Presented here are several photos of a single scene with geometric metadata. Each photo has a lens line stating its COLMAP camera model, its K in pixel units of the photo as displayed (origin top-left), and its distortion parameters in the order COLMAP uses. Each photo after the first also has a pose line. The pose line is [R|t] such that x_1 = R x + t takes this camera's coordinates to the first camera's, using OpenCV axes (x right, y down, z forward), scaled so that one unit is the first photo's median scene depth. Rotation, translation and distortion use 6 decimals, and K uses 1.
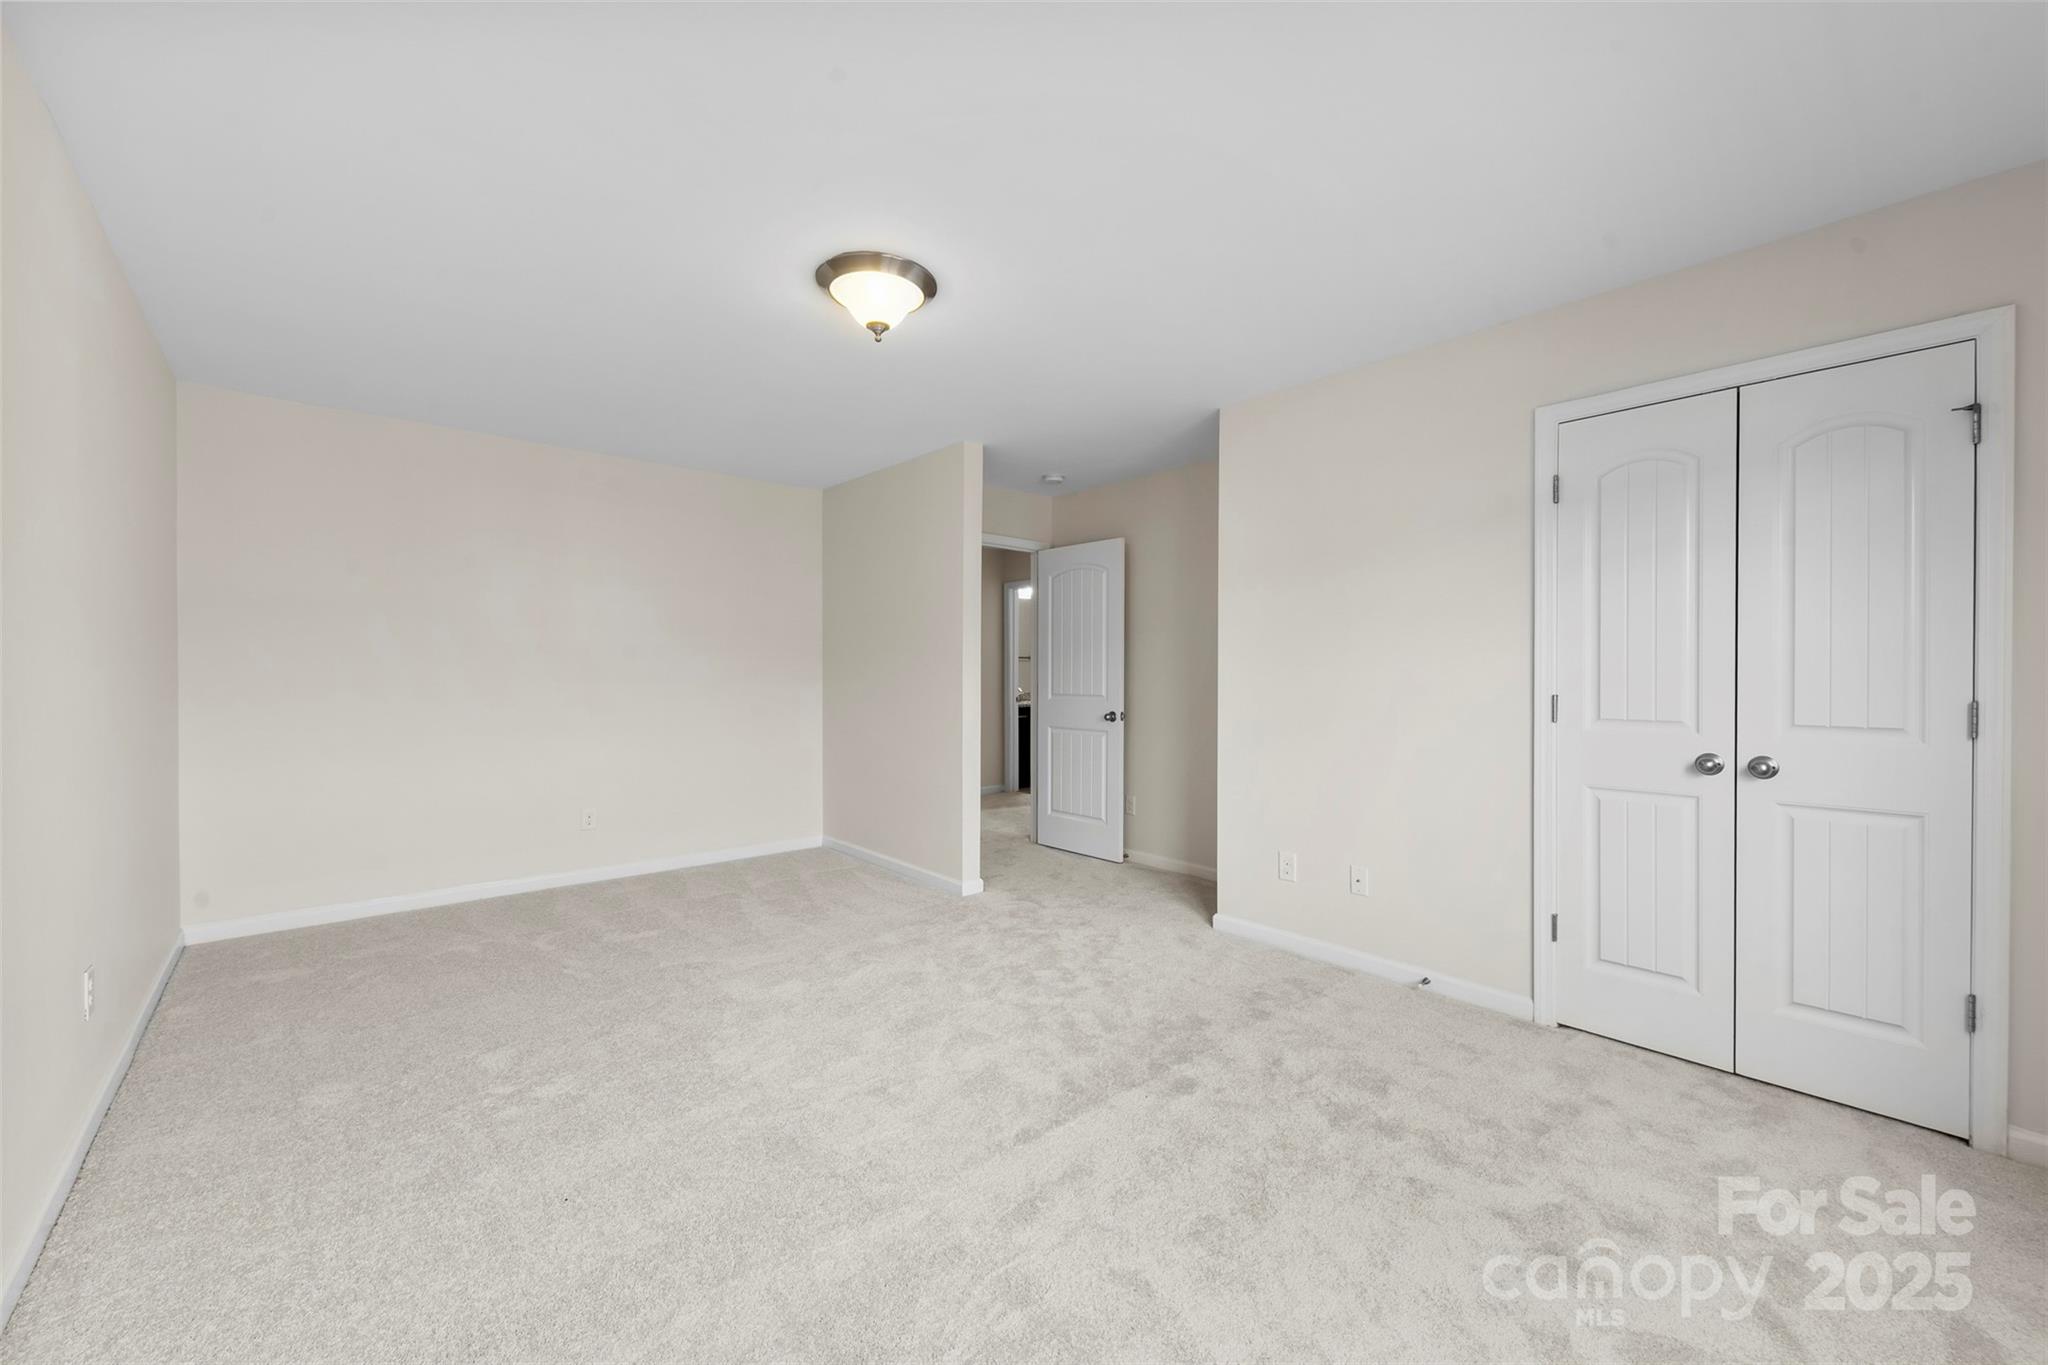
lens RADIAL K [[794.7, 0, 1022.8], [0, 794.7, 686.4], [0, 0, 1]] dist [0.009333, -0.003165]
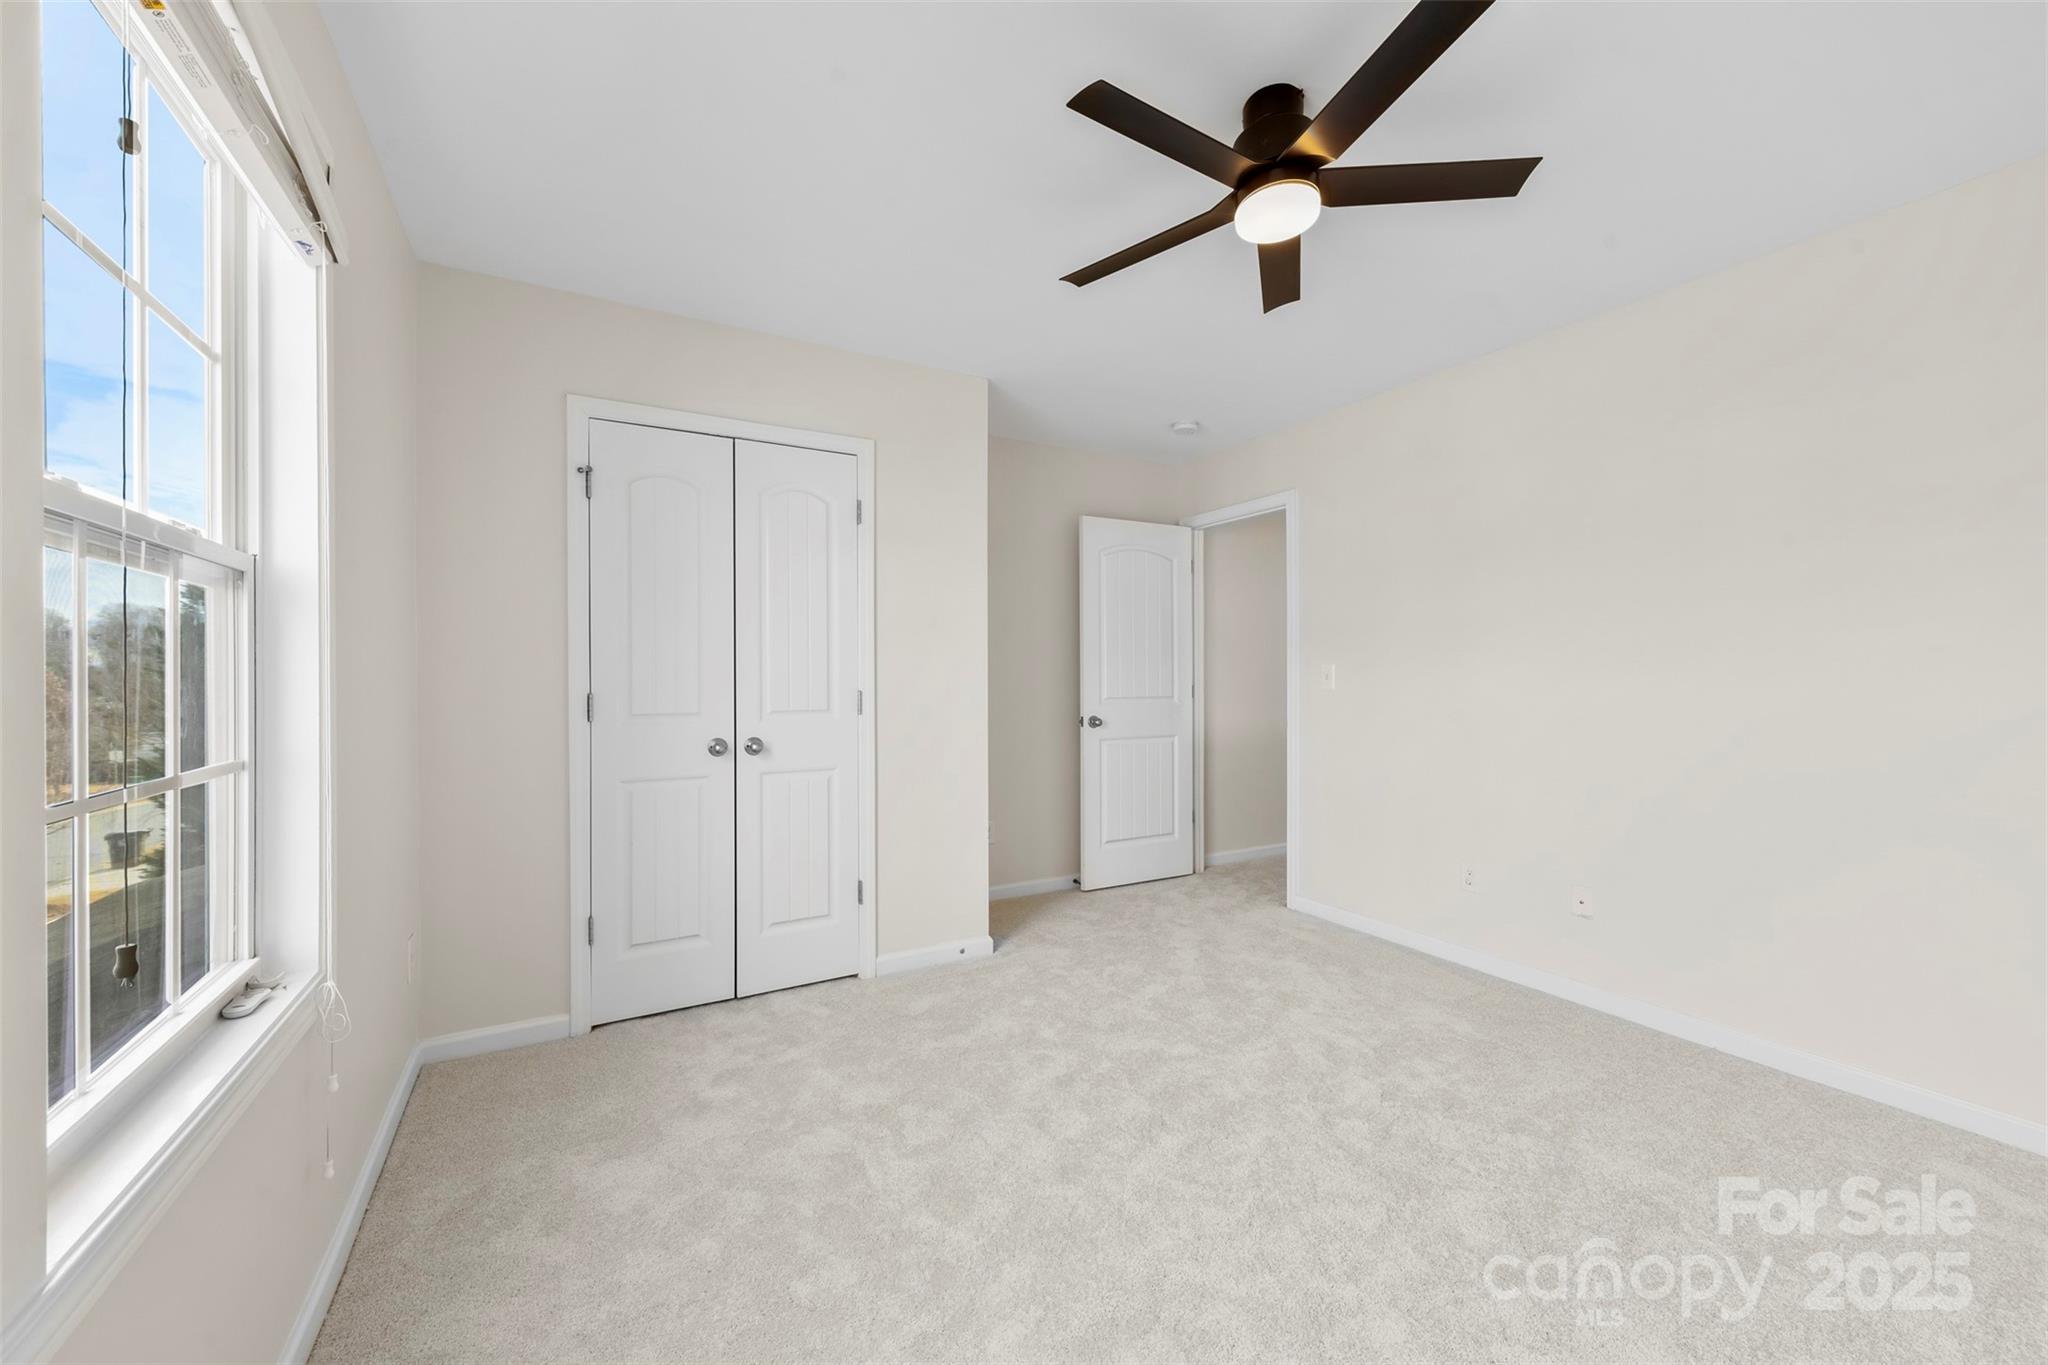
lens RADIAL K [[831.7, 0, 1024.0], [0, 831.7, 682.5], [0, 0, 1]] dist [0.012863, -0.000019]
pose [[0.188482, -0.012942, 0.981991, -0.317868], [0.016249, 0.999817, 0.010058, -0.005425], [-0.981942, 0.014061, 0.188658, 0.368452]]
